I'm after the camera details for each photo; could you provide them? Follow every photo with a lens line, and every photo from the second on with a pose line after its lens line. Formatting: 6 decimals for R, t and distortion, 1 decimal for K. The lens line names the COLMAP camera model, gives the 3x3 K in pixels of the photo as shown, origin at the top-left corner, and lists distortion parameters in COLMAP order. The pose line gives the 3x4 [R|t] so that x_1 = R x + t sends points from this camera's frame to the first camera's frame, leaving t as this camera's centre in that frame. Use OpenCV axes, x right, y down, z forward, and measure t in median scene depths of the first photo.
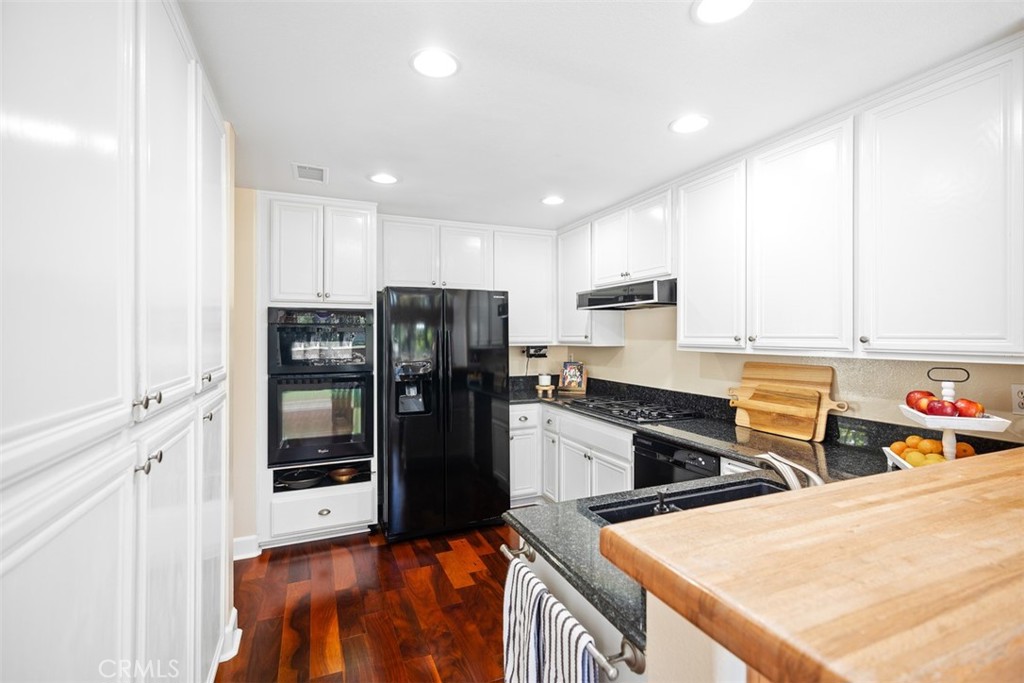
lens RADIAL K [[462.0, 0, 505.0], [0, 462.0, 333.5], [0, 0, 1]] dist [0.010922, 0.000674]
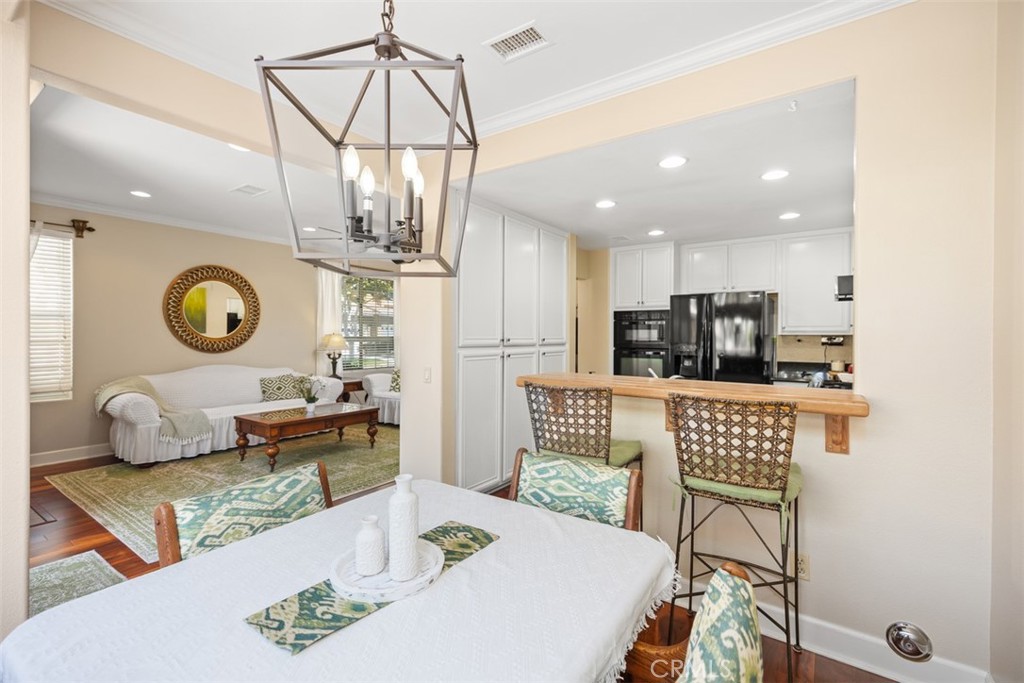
lens RADIAL K [[462.0, 0, 506.8], [0, 462.0, 336.3], [0, 0, 1]] dist [0.010922, 0.000674]
pose [[0.525341, 0.009894, -0.850834, 0.893666], [0.002149, 0.999914, 0.012954, 0.020107], [0.850889, -0.008634, 0.525275, -0.346456]]
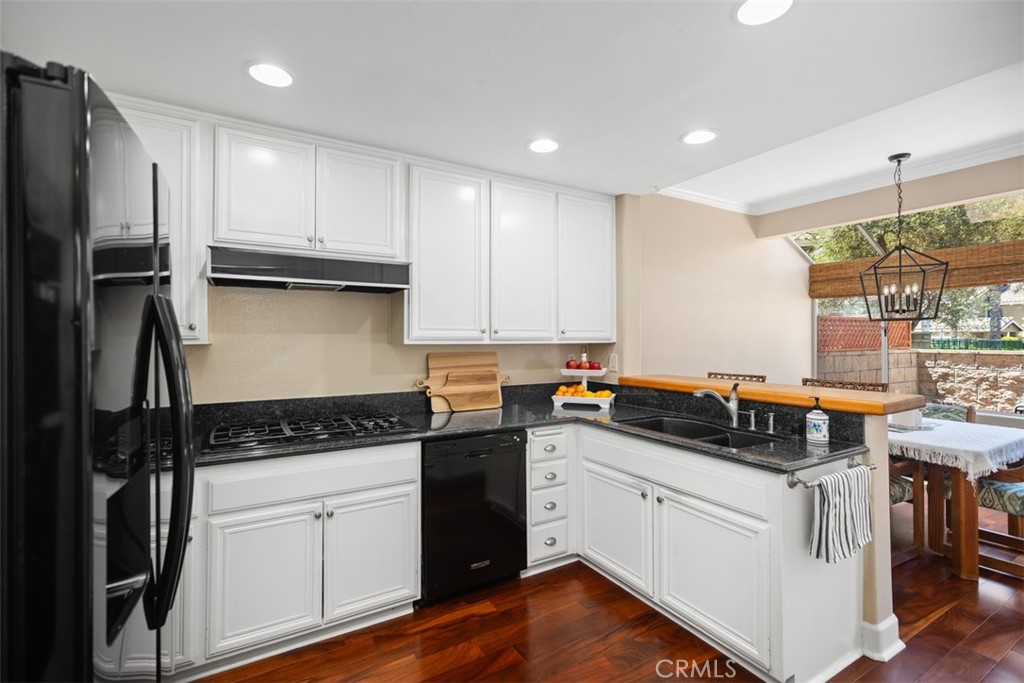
lens RADIAL K [[462.0, 0, 514.3], [0, 462.0, 336.8], [0, 0, 1]] dist [0.010922, 0.000674]
pose [[-0.143318, 0.003614, 0.989670, -0.549171], [-0.006087, 0.999971, -0.004533, 0.025253], [-0.989658, -0.006674, -0.143292, 0.921494]]
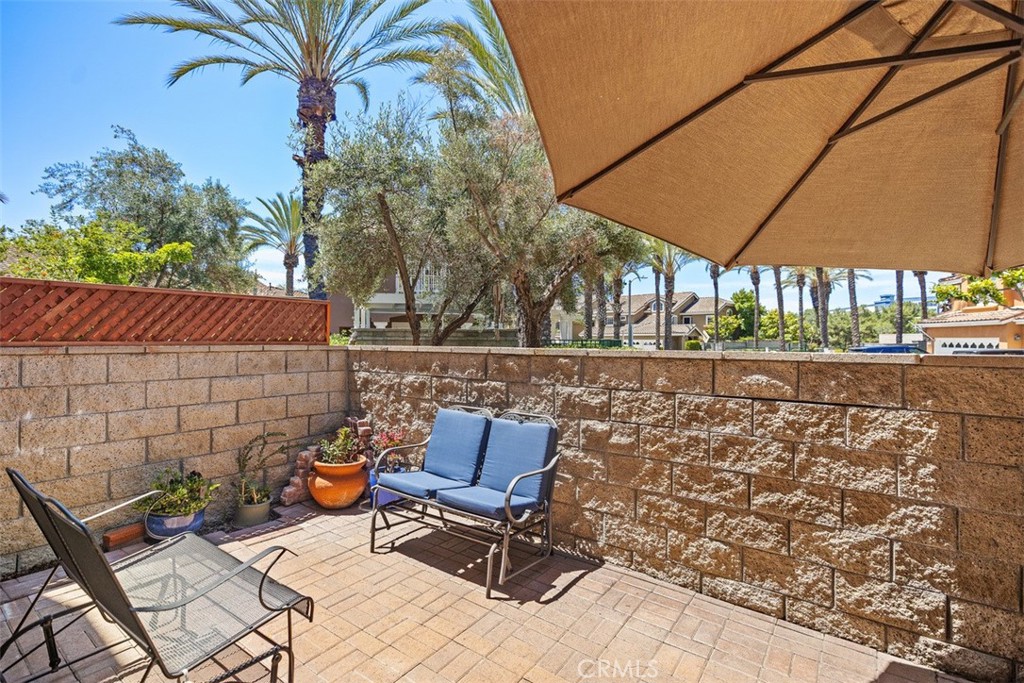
lens RADIAL K [[462.0, 0, 511.3], [0, 462.0, 342.7], [0, 0, 1]] dist [0.010922, 0.000674]
pose [[-0.511458, -0.004117, 0.859298, -0.210088], [-0.008958, 0.999960, -0.000541, 0.051989], [-0.859261, -0.007975, -0.511474, -1.066914]]
